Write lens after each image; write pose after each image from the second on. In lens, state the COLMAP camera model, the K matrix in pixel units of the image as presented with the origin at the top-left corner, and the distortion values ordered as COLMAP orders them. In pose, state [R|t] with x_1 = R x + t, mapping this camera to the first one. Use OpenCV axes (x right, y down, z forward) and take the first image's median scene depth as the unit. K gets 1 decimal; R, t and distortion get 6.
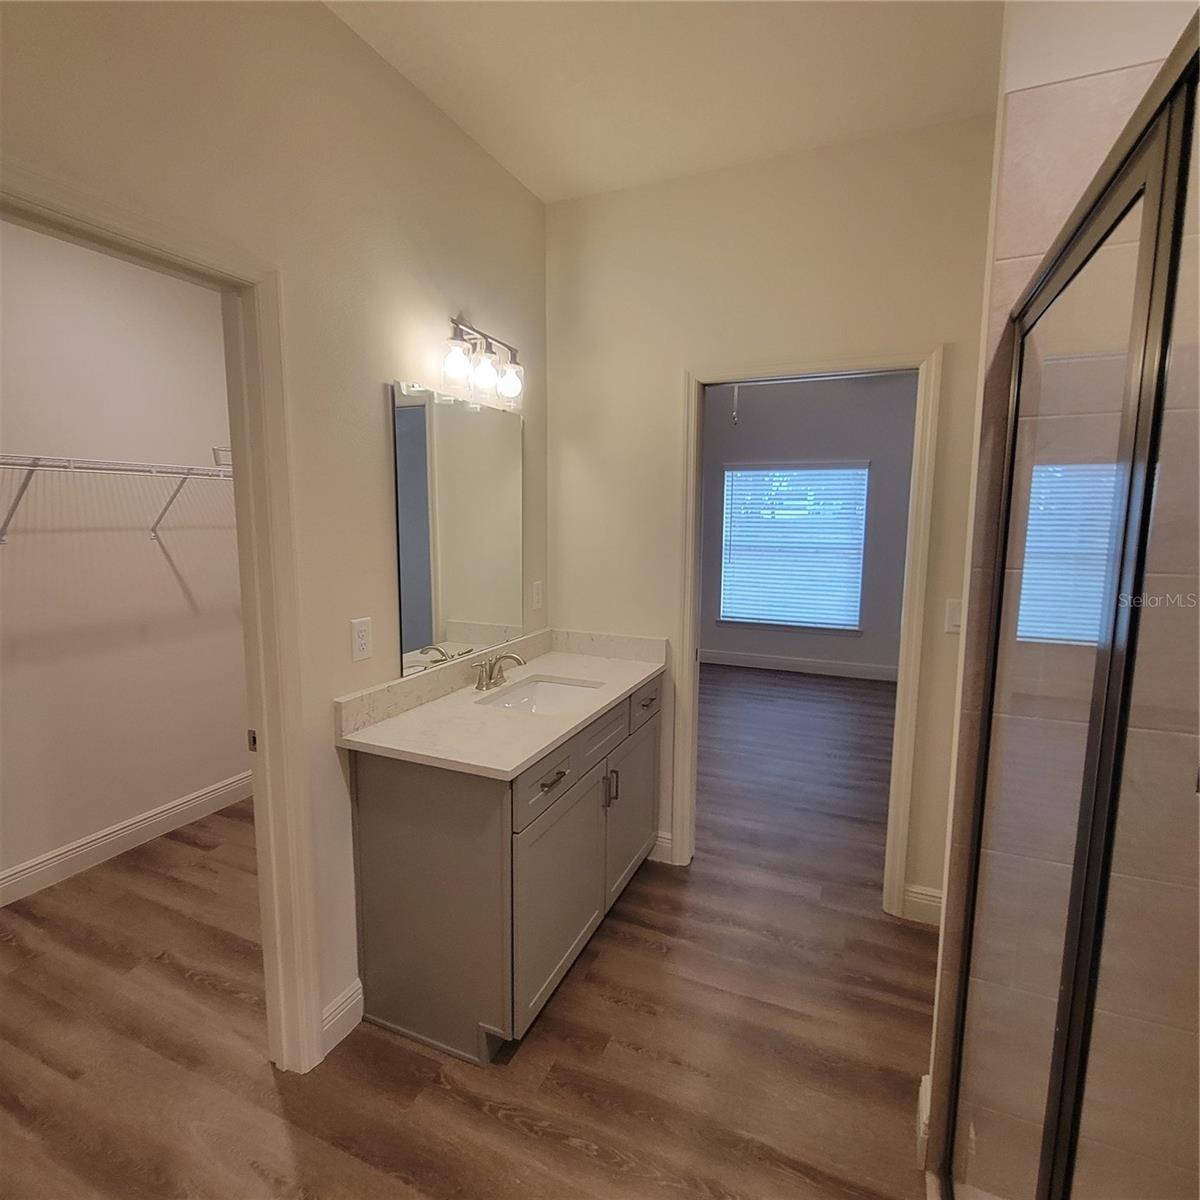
lens RADIAL K [[654.2, 0, 594.8], [0, 654.2, 597.0], [0, 0, 1]] dist [-0.001859, -0.001231]
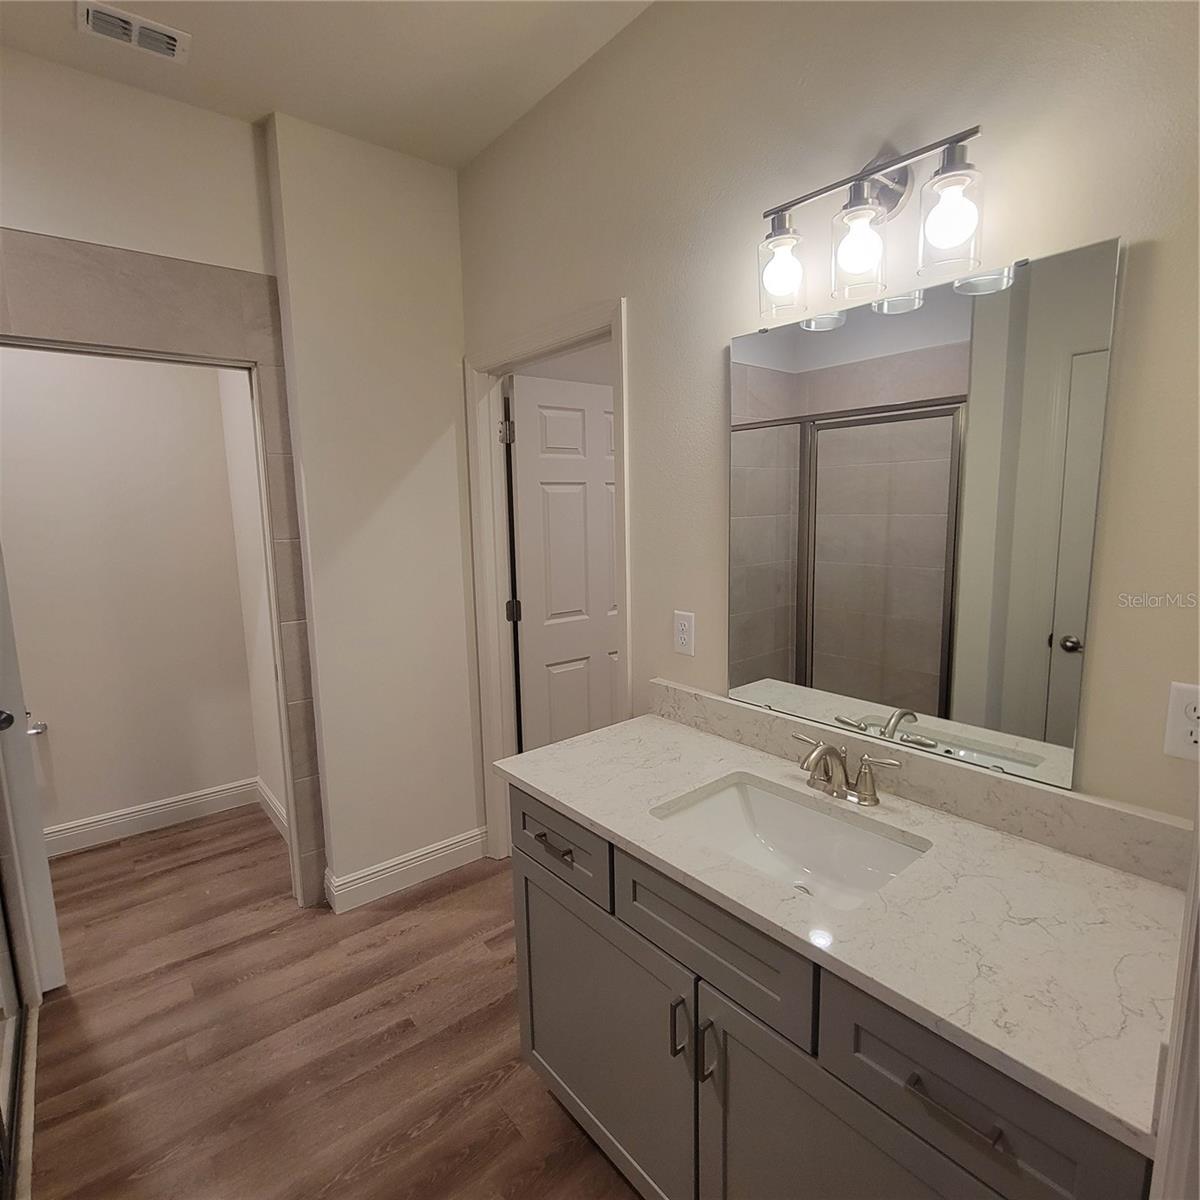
lens RADIAL K [[666.0, 0, 600.0], [0, 666.0, 600.0], [0, 0, 1]] dist [-0.002334, 0.000336]
pose [[-0.453729, 0.133999, -0.881007, 0.562923], [-0.097081, 0.975313, 0.198341, -0.166868], [0.885836, 0.175522, -0.429520, 1.311882]]
